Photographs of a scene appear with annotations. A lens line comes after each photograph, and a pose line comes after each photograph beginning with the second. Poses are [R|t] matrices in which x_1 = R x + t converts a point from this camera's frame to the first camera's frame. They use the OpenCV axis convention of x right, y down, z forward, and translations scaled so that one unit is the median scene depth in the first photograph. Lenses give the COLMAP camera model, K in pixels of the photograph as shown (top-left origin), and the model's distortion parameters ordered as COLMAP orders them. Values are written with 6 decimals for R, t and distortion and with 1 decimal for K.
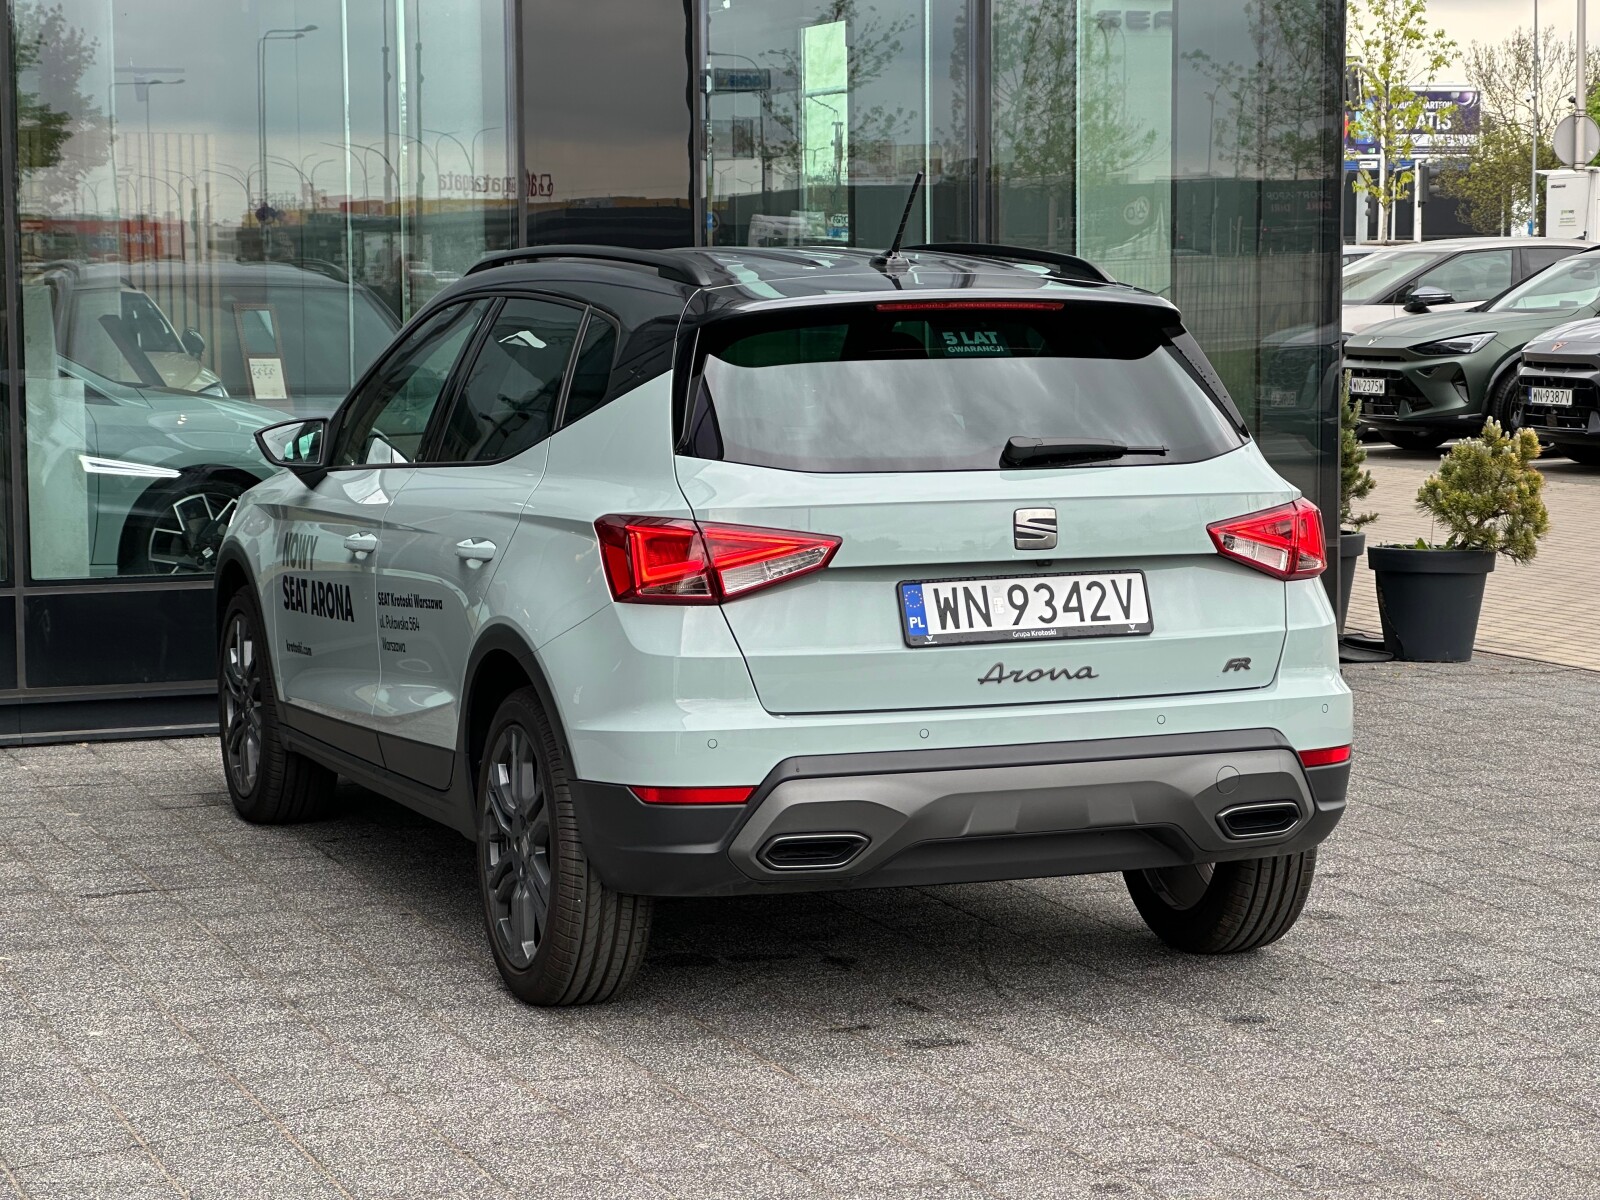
lens RADIAL K [[3635.0, 0, 813.1], [0, 3635.0, 603.1], [0, 0, 1]] dist [0.185219, 0.000000]
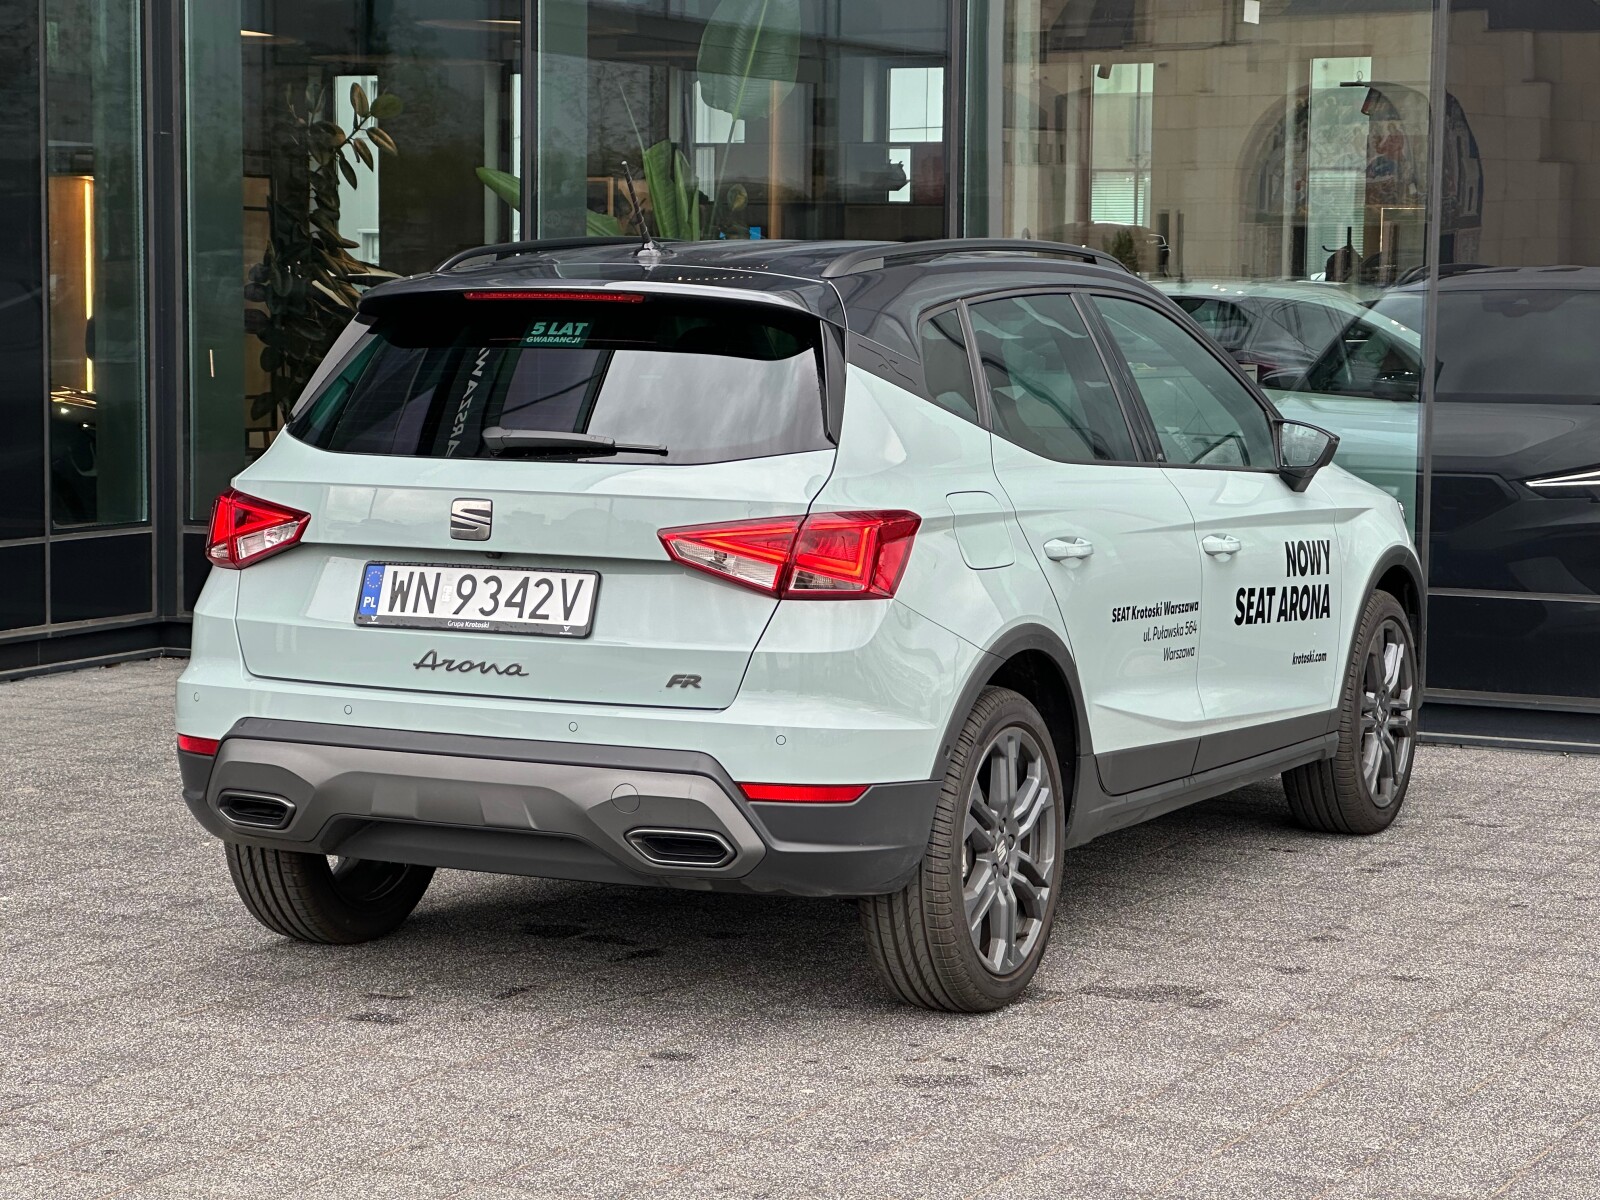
lens RADIAL K [[3635.0, 0, 801.1], [0, 3635.0, 595.9], [0, 0, 1]] dist [0.185219, 0.000000]
pose [[0.665585, 0.079195, -0.742109, 0.852908], [-0.086119, 0.995862, 0.029036, -0.035884], [0.741337, 0.044583, 0.669650, 0.399467]]
